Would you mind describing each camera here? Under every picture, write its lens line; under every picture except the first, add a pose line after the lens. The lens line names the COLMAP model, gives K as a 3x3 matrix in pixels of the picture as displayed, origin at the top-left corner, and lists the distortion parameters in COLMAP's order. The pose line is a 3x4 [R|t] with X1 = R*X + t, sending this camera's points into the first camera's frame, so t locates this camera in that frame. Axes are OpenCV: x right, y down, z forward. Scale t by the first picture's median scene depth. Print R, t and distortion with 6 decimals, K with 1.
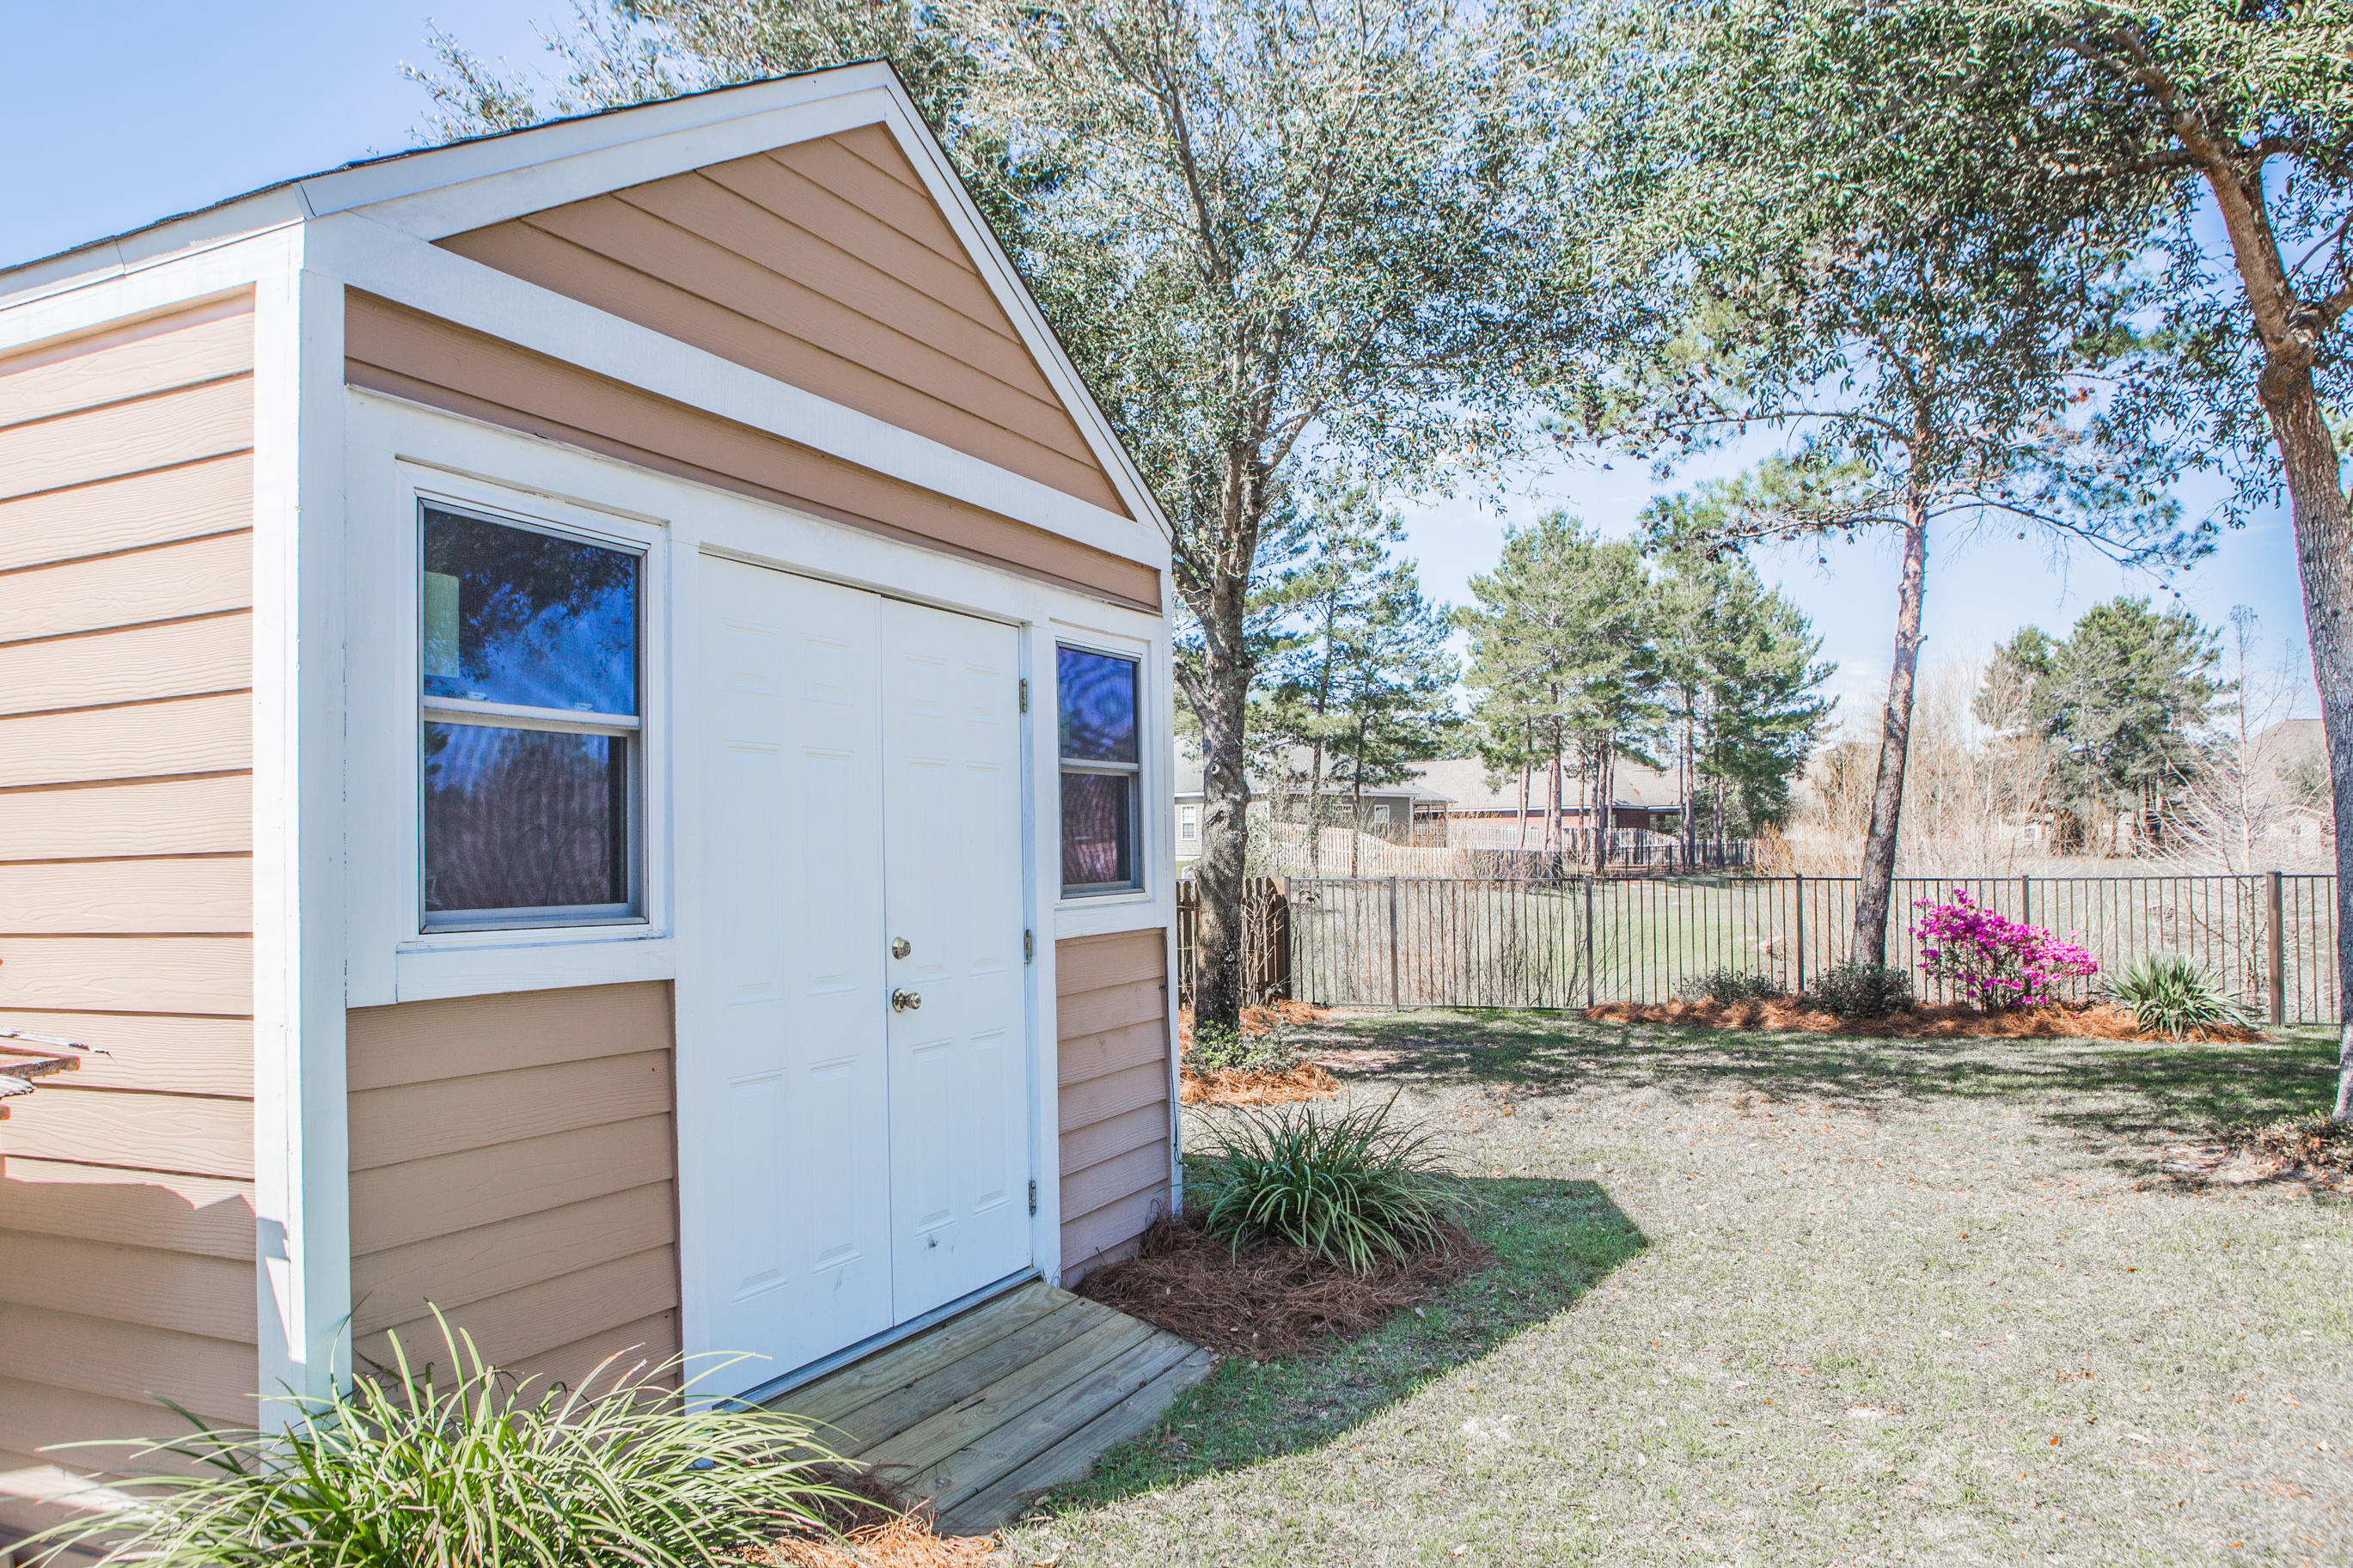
lens RADIAL K [[1662.6, 0, 1152.8], [0, 1662.6, 800.3], [0, 0, 1]] dist [-0.101748, 0.072919]
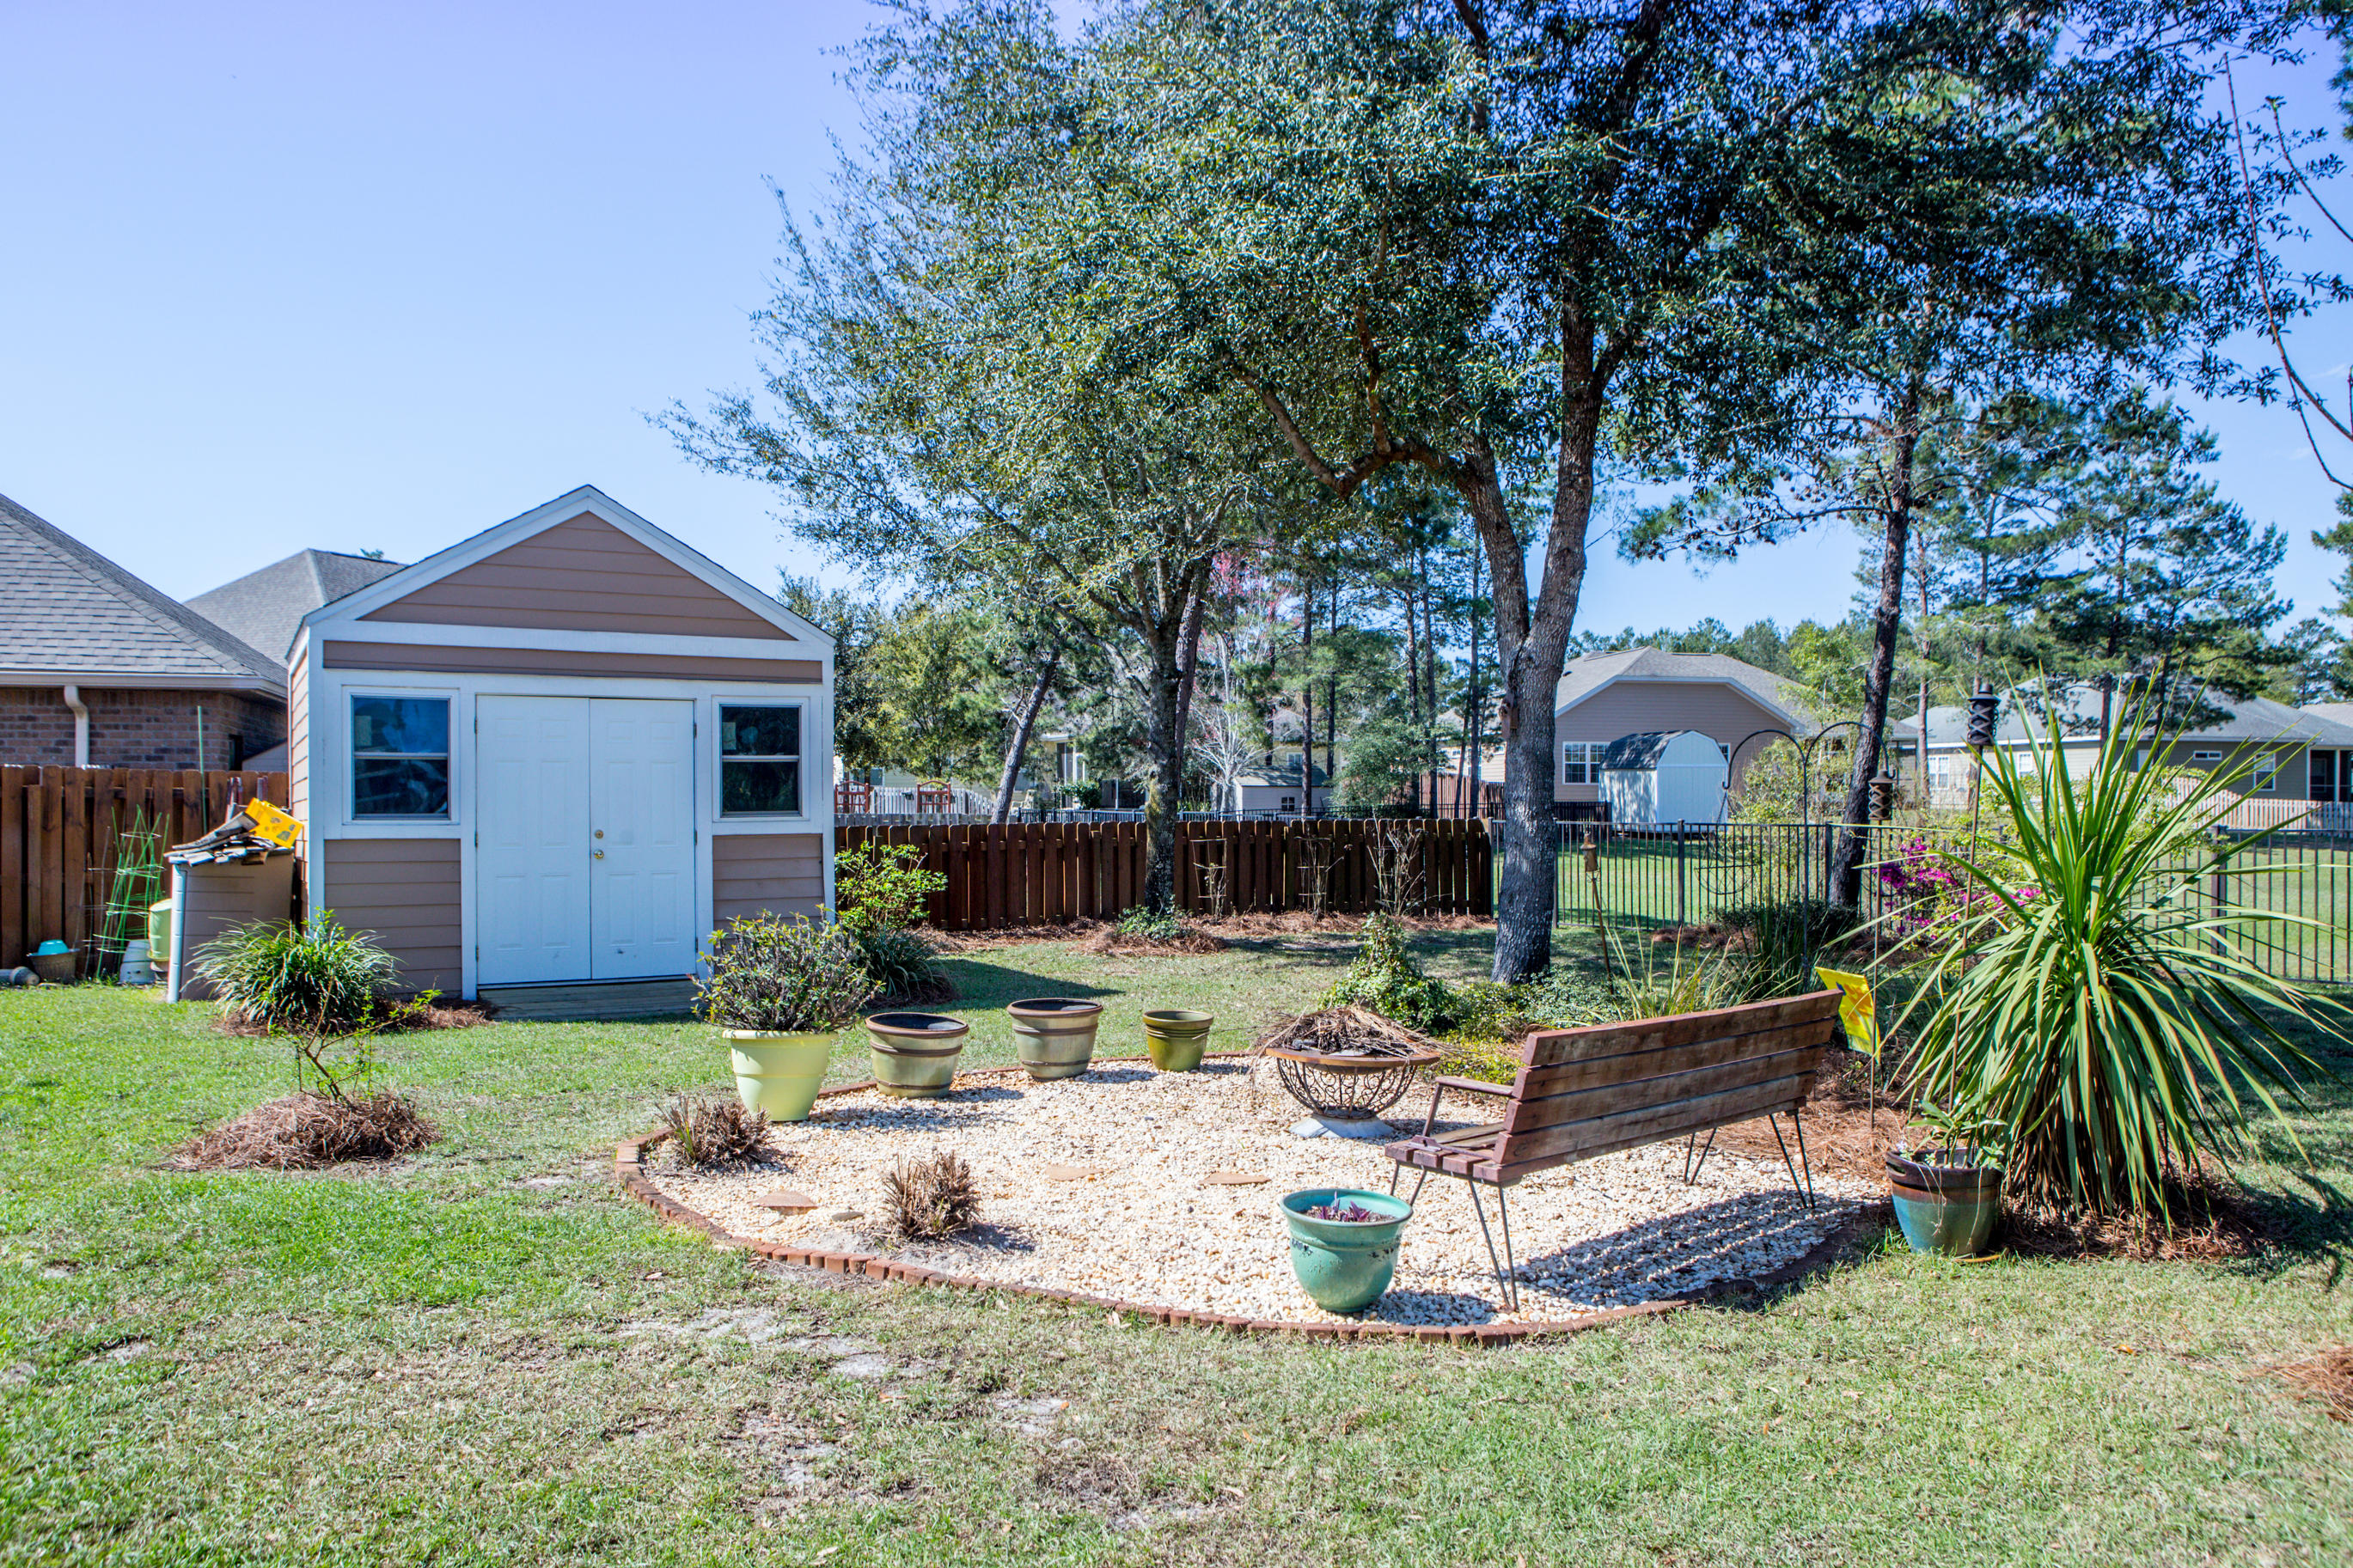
lens RADIAL K [[1662.6, 0, 1178.8], [0, 1662.6, 793.1], [0, 0, 1]] dist [-0.101748, 0.072919]
pose [[0.798262, -0.001508, -0.602308, 1.828426], [0.016954, 0.999657, 0.019968, -0.009703], [0.602071, -0.026151, 0.798014, -0.432410]]
